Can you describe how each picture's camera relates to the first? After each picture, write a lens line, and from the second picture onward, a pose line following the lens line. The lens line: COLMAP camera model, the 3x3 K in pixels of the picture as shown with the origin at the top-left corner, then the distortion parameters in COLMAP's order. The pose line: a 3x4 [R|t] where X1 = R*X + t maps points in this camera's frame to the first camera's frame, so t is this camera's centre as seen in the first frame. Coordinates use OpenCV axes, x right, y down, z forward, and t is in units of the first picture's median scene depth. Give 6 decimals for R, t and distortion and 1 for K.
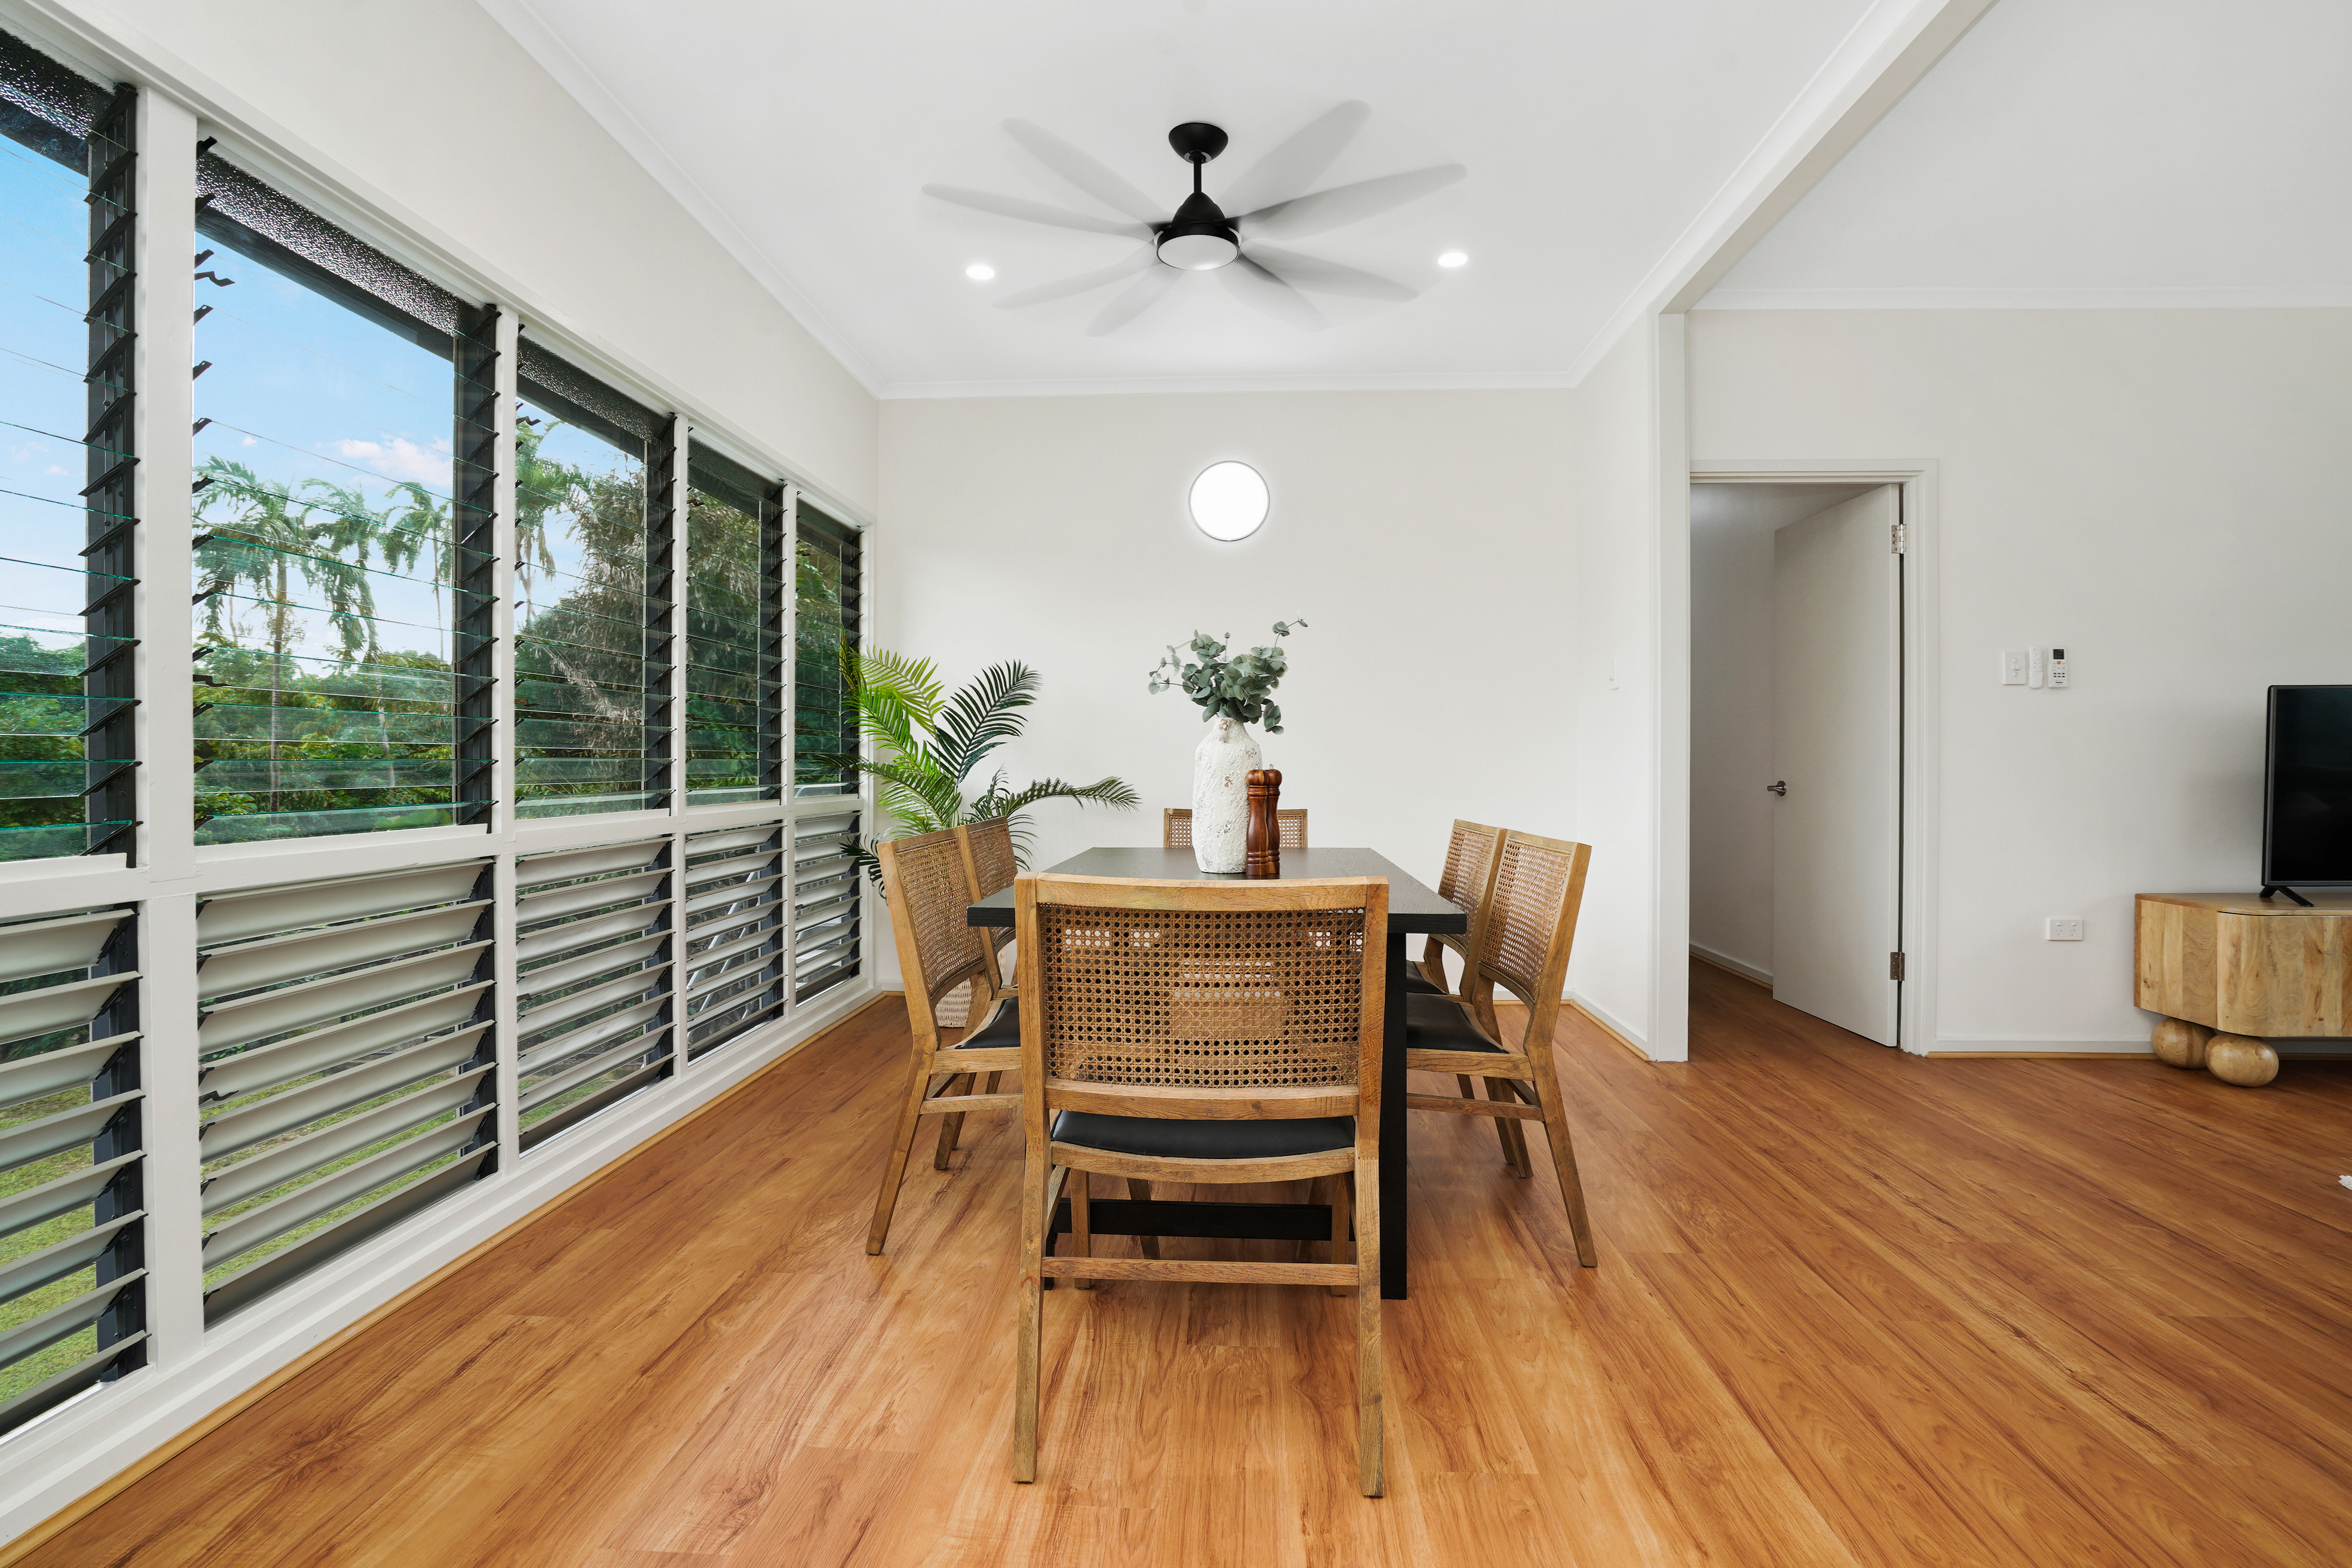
lens RADIAL K [[1118.8, 0, 1172.1], [0, 1118.8, 774.0], [0, 0, 1]] dist [-0.039852, 0.012172]
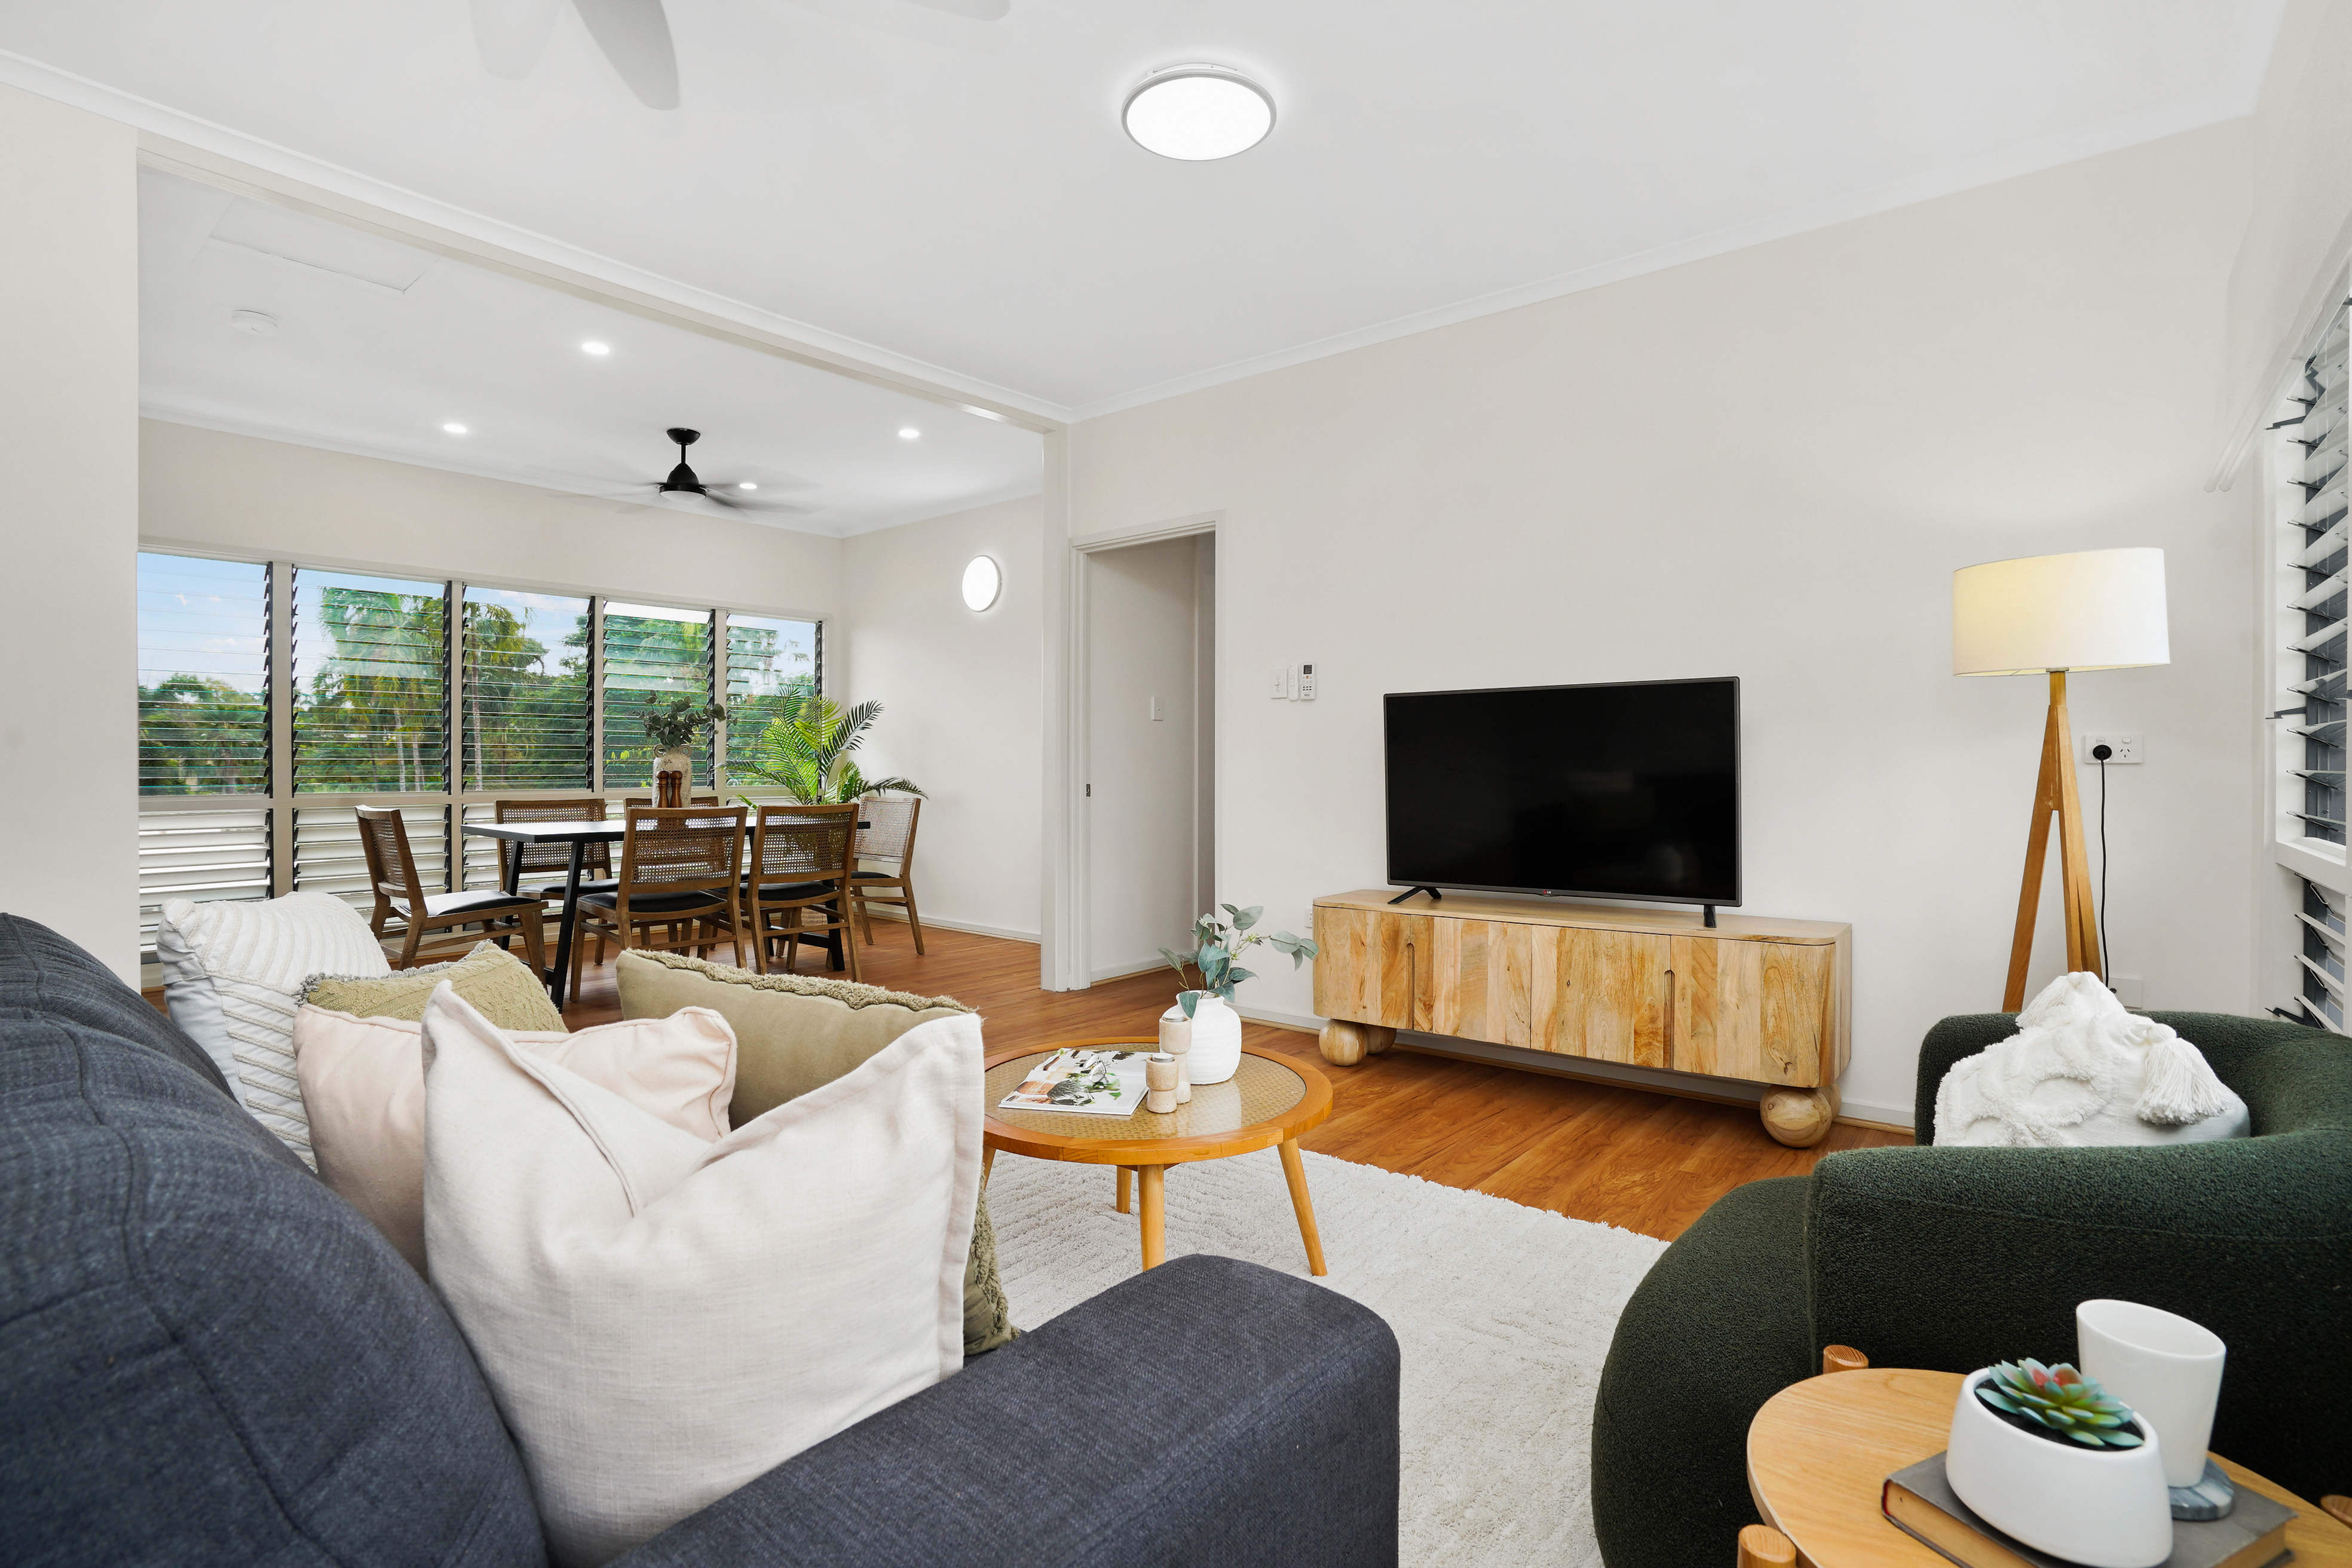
lens RADIAL K [[1118.8, 0, 1163.4], [0, 1118.8, 776.0], [0, 0, 1]] dist [-0.039852, 0.012172]
pose [[0.794094, 0.002570, -0.607789, 1.531688], [-0.002222, 0.999997, 0.001326, -0.002449], [0.607791, 0.000297, 0.794097, 0.007848]]
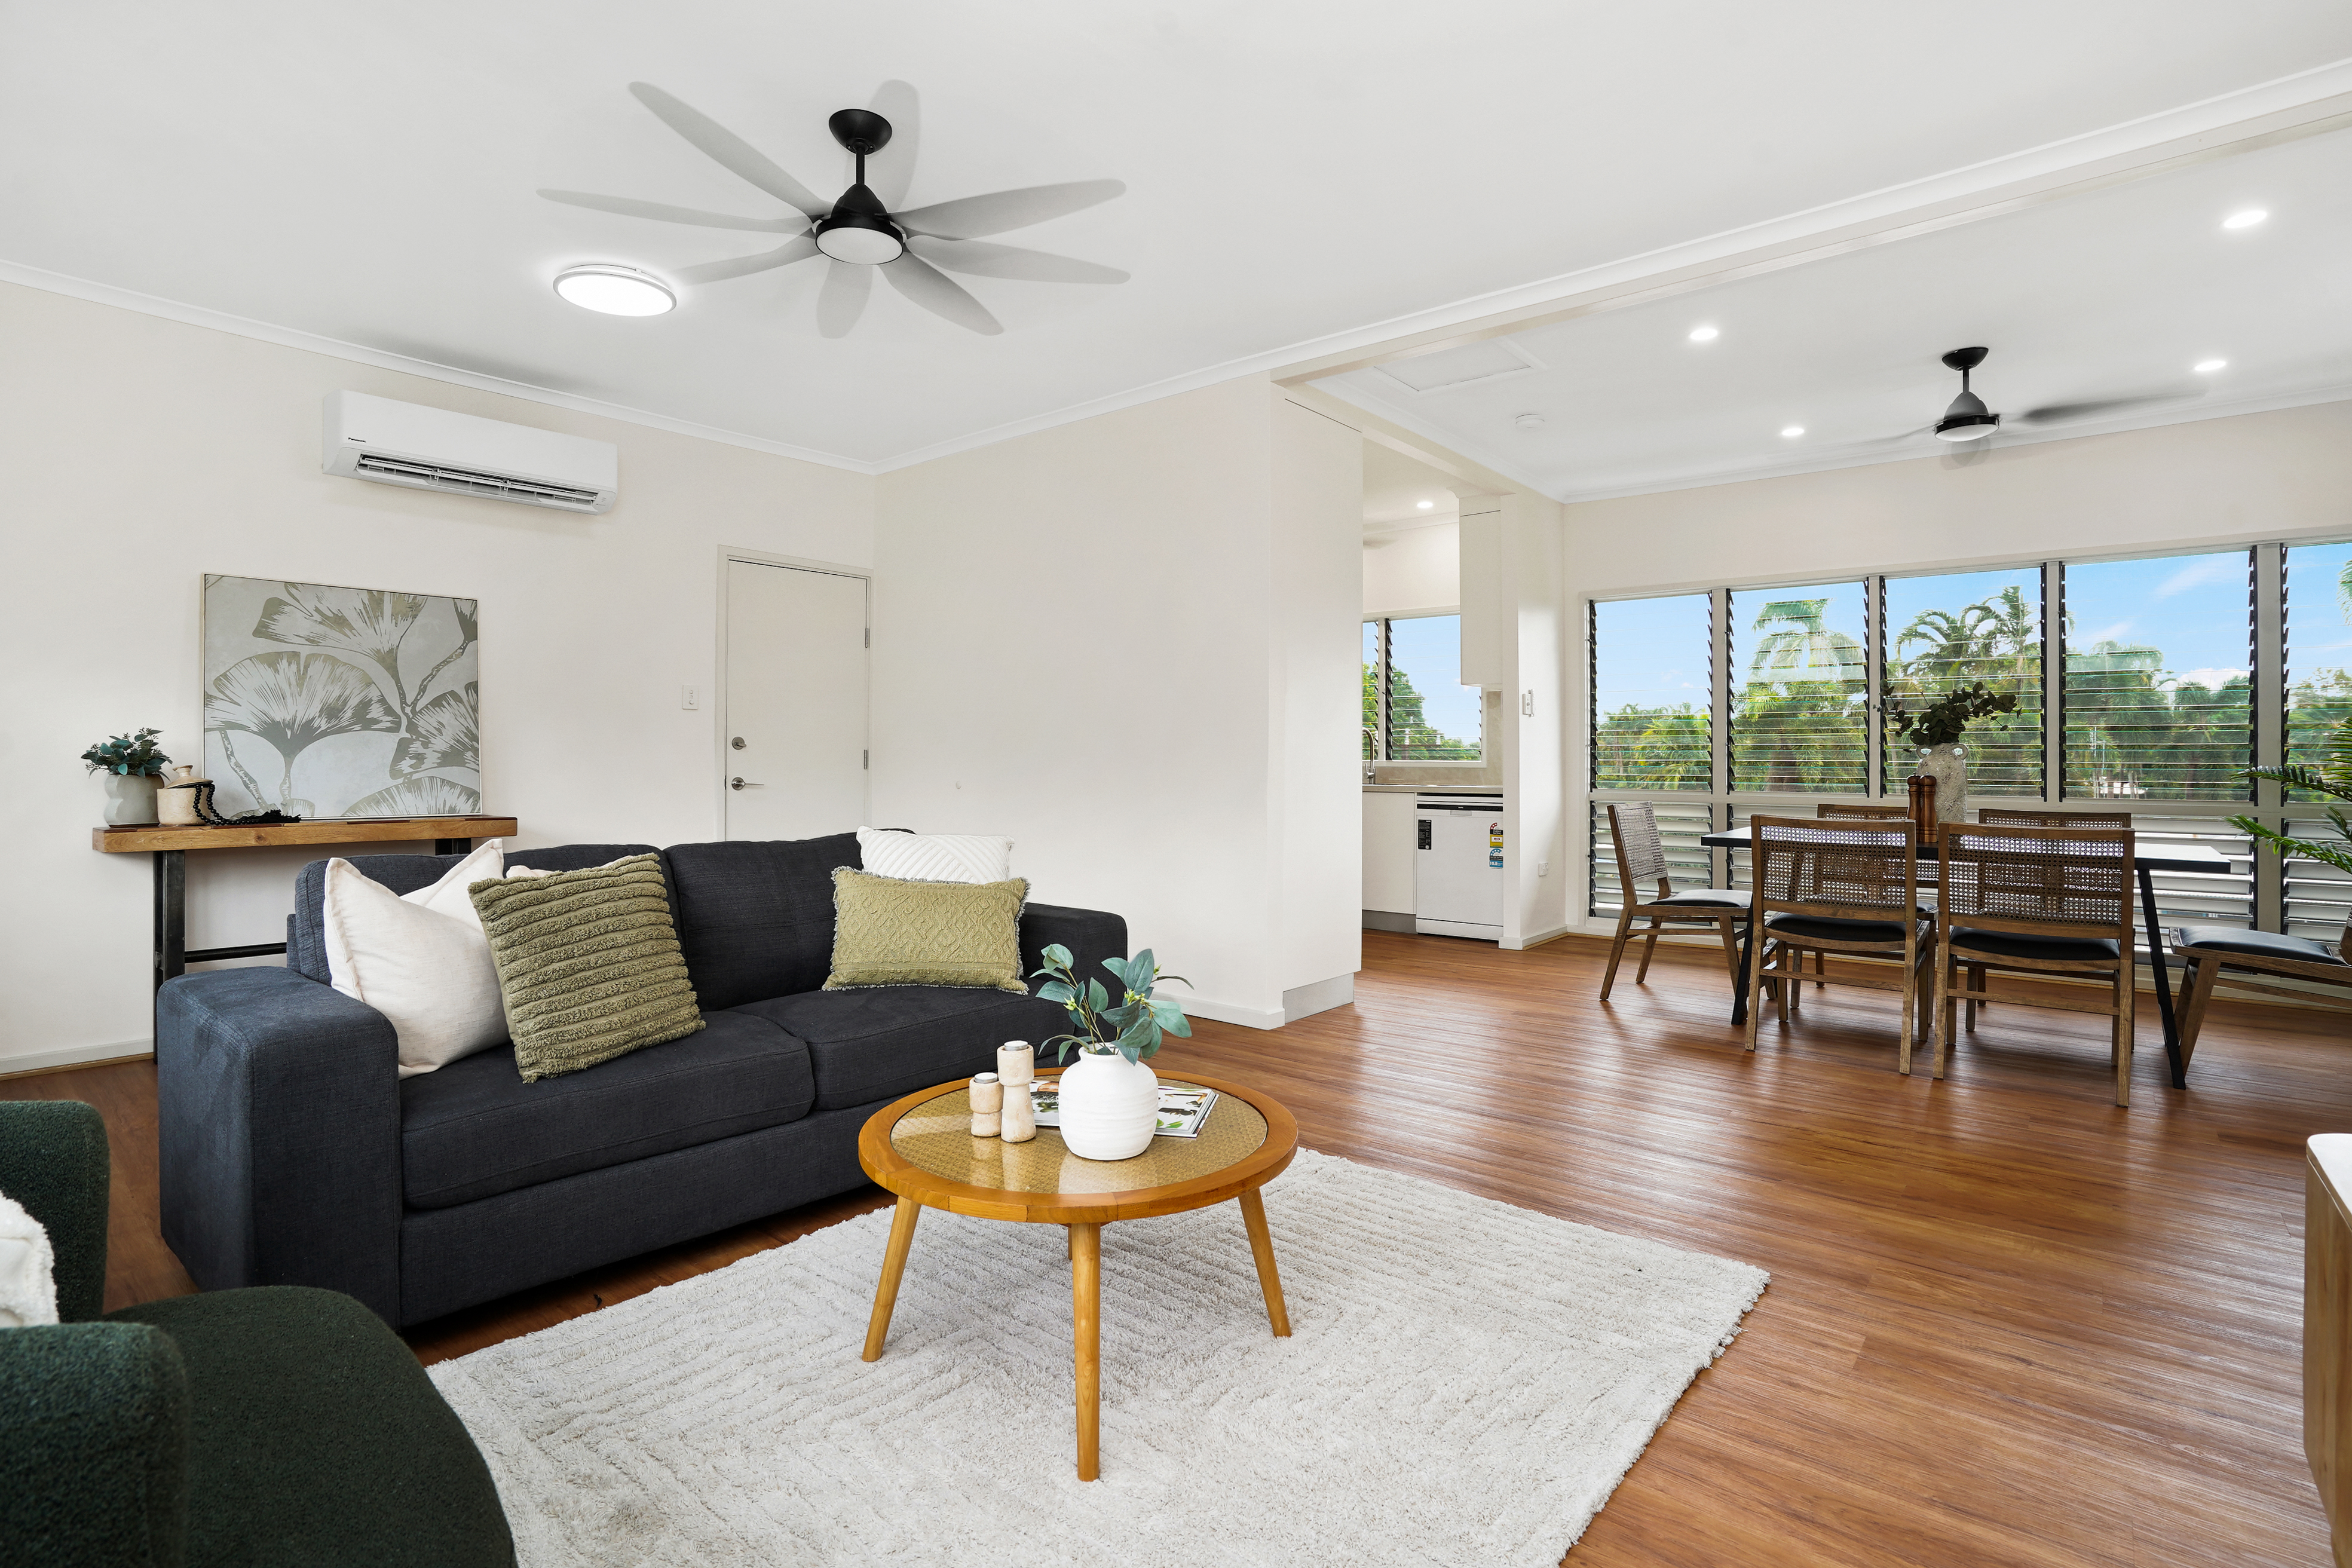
lens RADIAL K [[1118.8, 0, 1172.7], [0, 1118.8, 744.7], [0, 0, 1]] dist [-0.039852, 0.012172]
pose [[-0.603934, -0.021042, -0.796757, 1.565206], [-0.014740, 0.999775, -0.015231, -0.007775], [0.796898, 0.002546, -0.604108, 0.880559]]
